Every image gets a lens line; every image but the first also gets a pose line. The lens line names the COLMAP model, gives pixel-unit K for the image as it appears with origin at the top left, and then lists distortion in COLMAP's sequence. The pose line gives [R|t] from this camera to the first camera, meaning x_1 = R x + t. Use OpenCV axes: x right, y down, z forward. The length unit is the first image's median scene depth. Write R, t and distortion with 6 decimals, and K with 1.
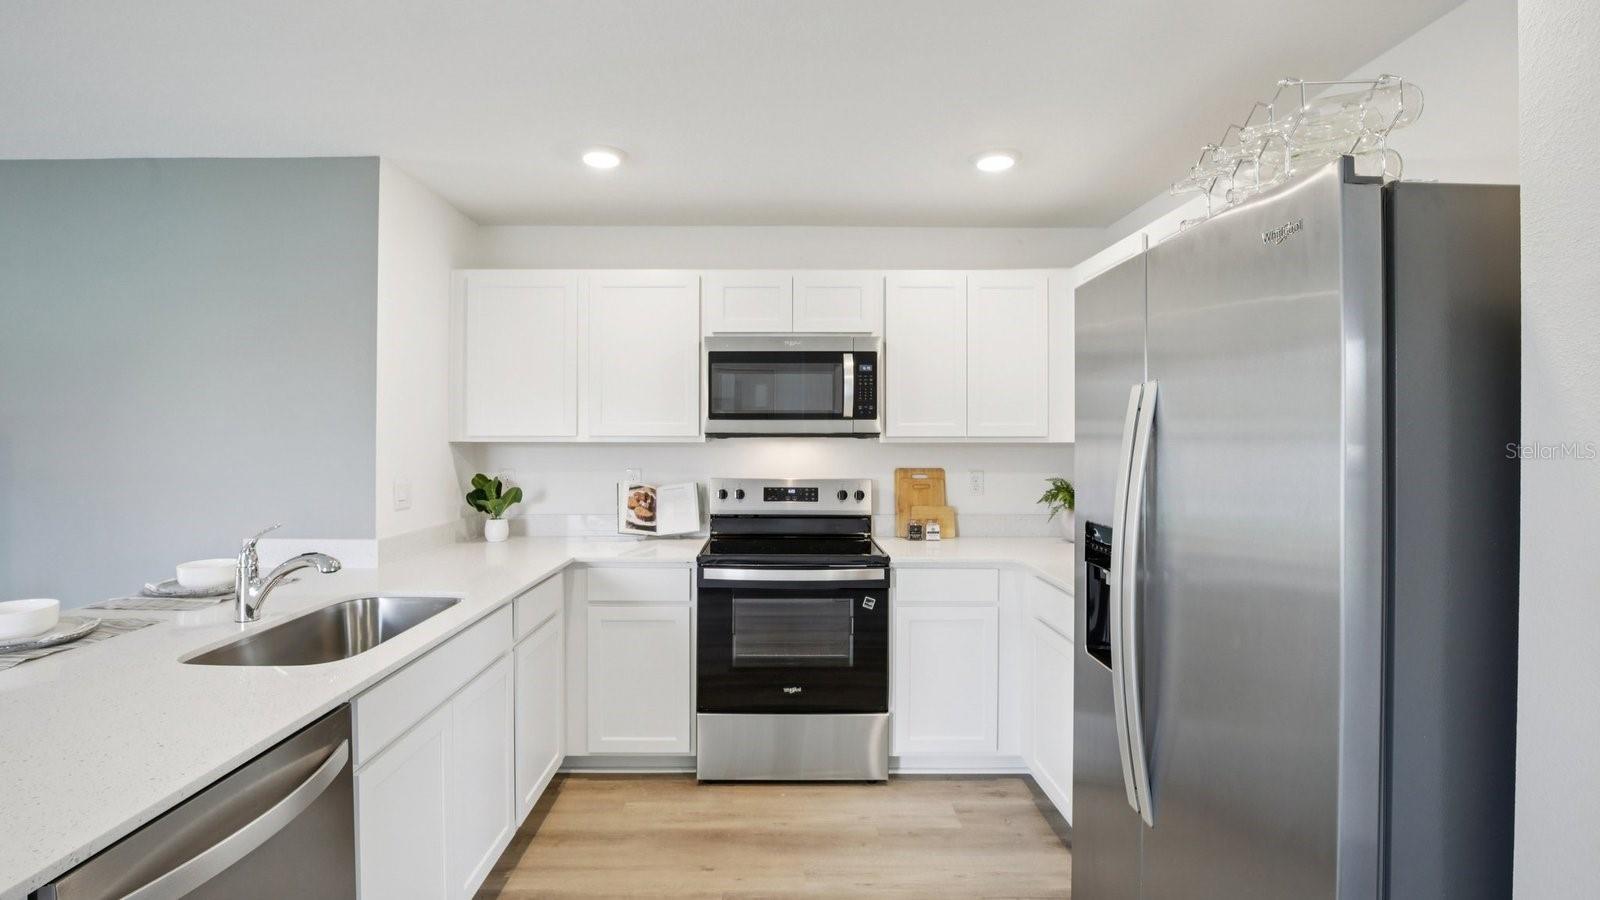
lens RADIAL K [[773.6, 0, 792.7], [0, 773.6, 444.4], [0, 0, 1]] dist [0.004554, 0.000082]
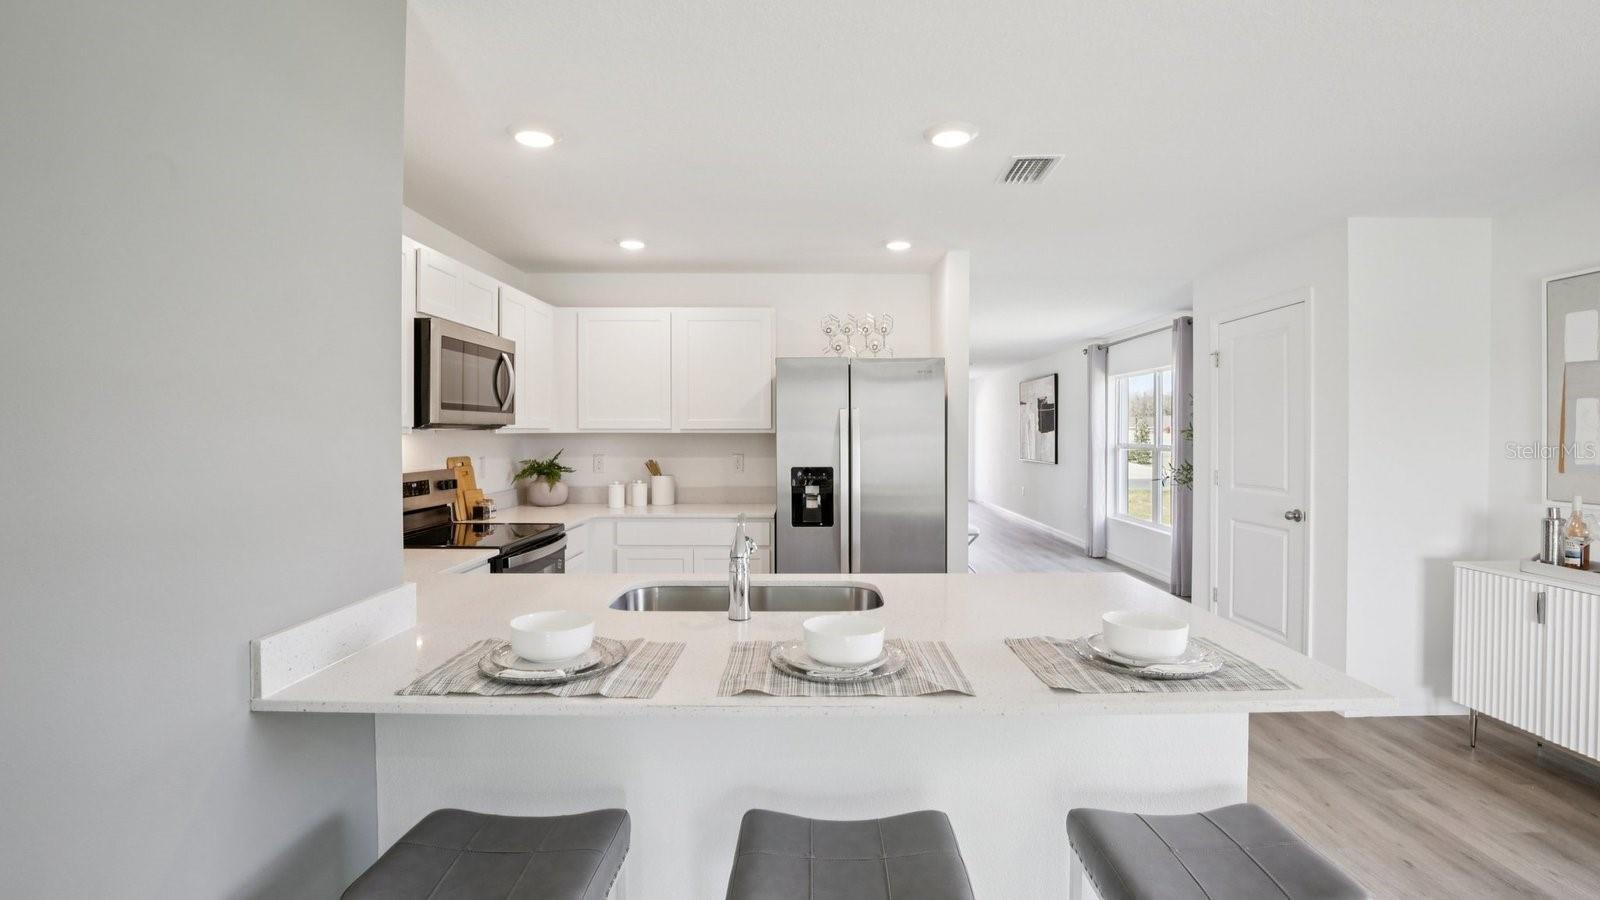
lens RADIAL K [[735.1, 0, 813.3], [0, 735.1, 432.8], [0, 0, 1]] dist [-0.036553, 0.006672]
pose [[0.001966, -0.002067, 0.999996, -0.922297], [0.010343, 0.999944, 0.002046, -0.000671], [-0.999945, 0.010339, 0.001987, 0.524058]]
